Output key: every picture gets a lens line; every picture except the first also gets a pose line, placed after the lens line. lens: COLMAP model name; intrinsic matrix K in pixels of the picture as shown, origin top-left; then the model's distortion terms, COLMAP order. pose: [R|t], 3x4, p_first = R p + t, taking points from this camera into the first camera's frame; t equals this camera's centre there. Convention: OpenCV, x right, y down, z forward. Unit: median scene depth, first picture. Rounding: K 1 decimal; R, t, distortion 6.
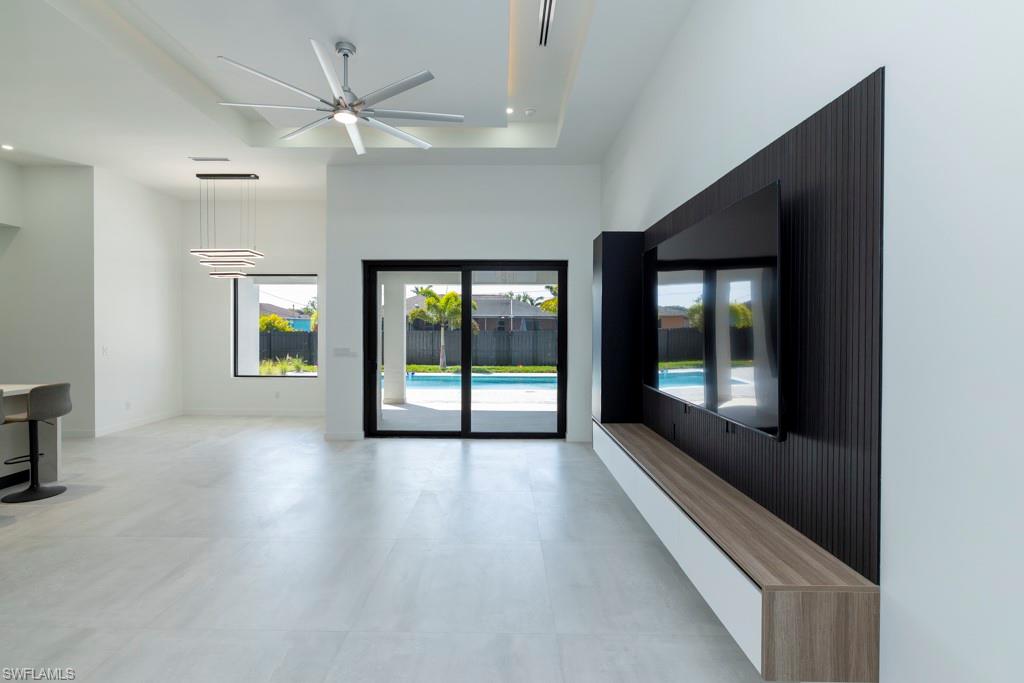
lens RADIAL K [[471.7, 0, 497.0], [0, 471.7, 332.5], [0, 0, 1]] dist [0.002200, 0.000661]
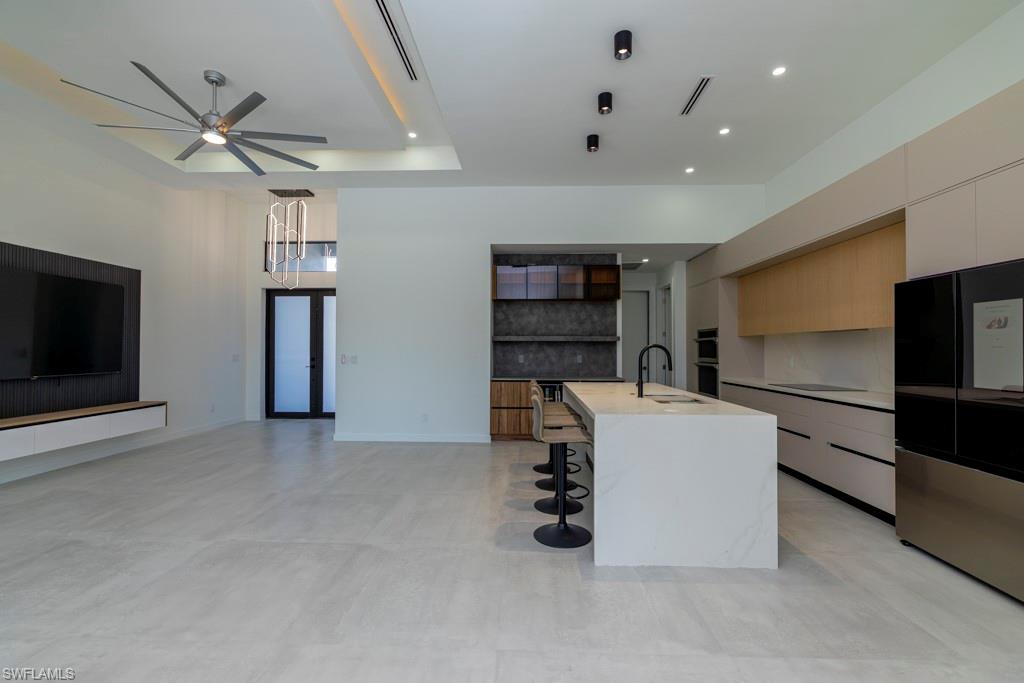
lens RADIAL K [[438.5, 0, 514.4], [0, 438.5, 346.2], [0, 0, 1]] dist [0.000522, 0.000050]
pose [[-0.999801, -0.006020, 0.019019, -0.597097], [-0.006002, 0.999981, 0.001006, 0.013021], [-0.019025, 0.000892, -0.999819, 1.146009]]
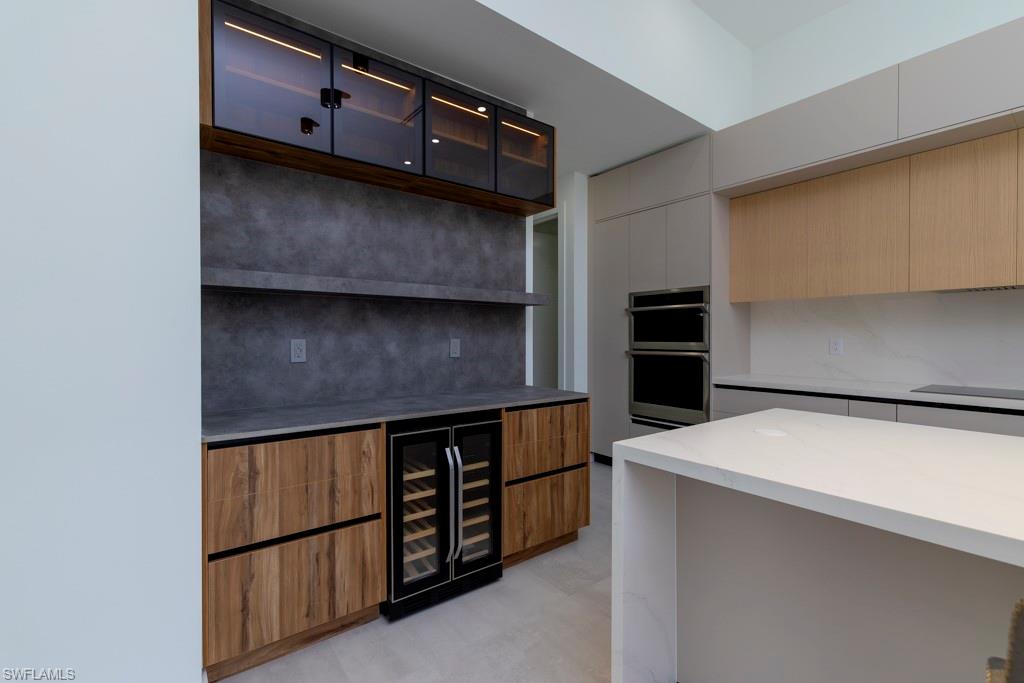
lens RADIAL K [[451.0, 0, 512.0], [0, 451.0, 341.5], [0, 0, 1]] dist [0.004019, 0.000958]
pose [[-0.784512, 0.004016, -0.620100, -0.505657], [-0.006770, 0.999864, 0.015040, 0.031124], [0.620076, 0.015998, -0.784378, 0.450354]]
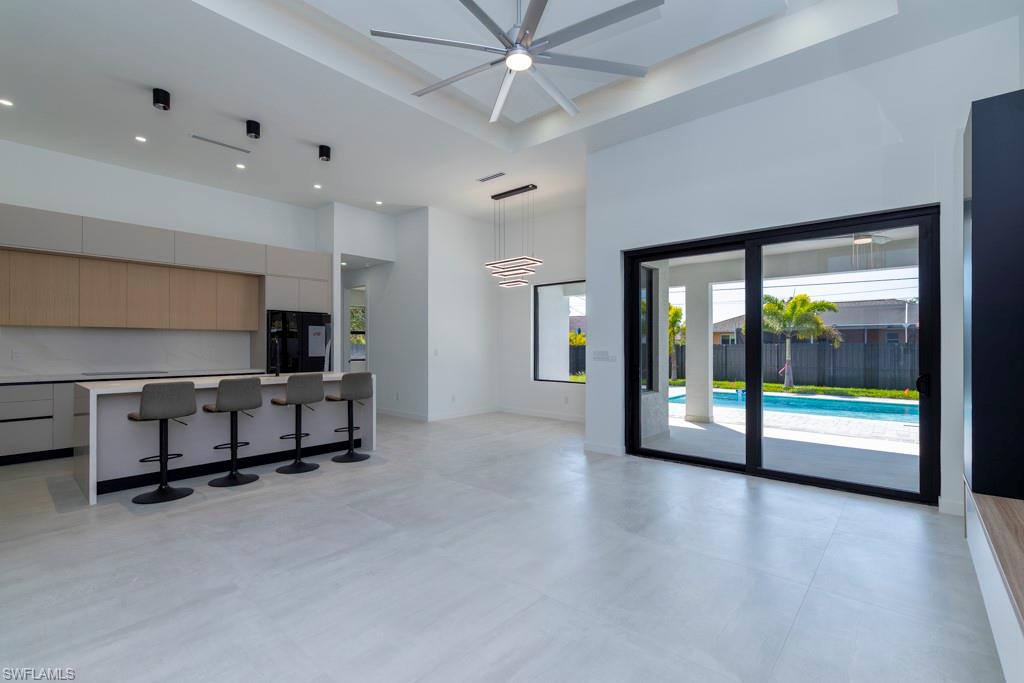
lens RADIAL K [[456.2, 0, 517.1], [0, 456.2, 346.5], [0, 0, 1]] dist [0.002434, 0.000202]
pose [[0.766123, -0.003326, -0.642686, 0.108812], [-0.002562, 0.999963, -0.008229, 0.031344], [0.642689, 0.007951, 0.766086, 0.220187]]
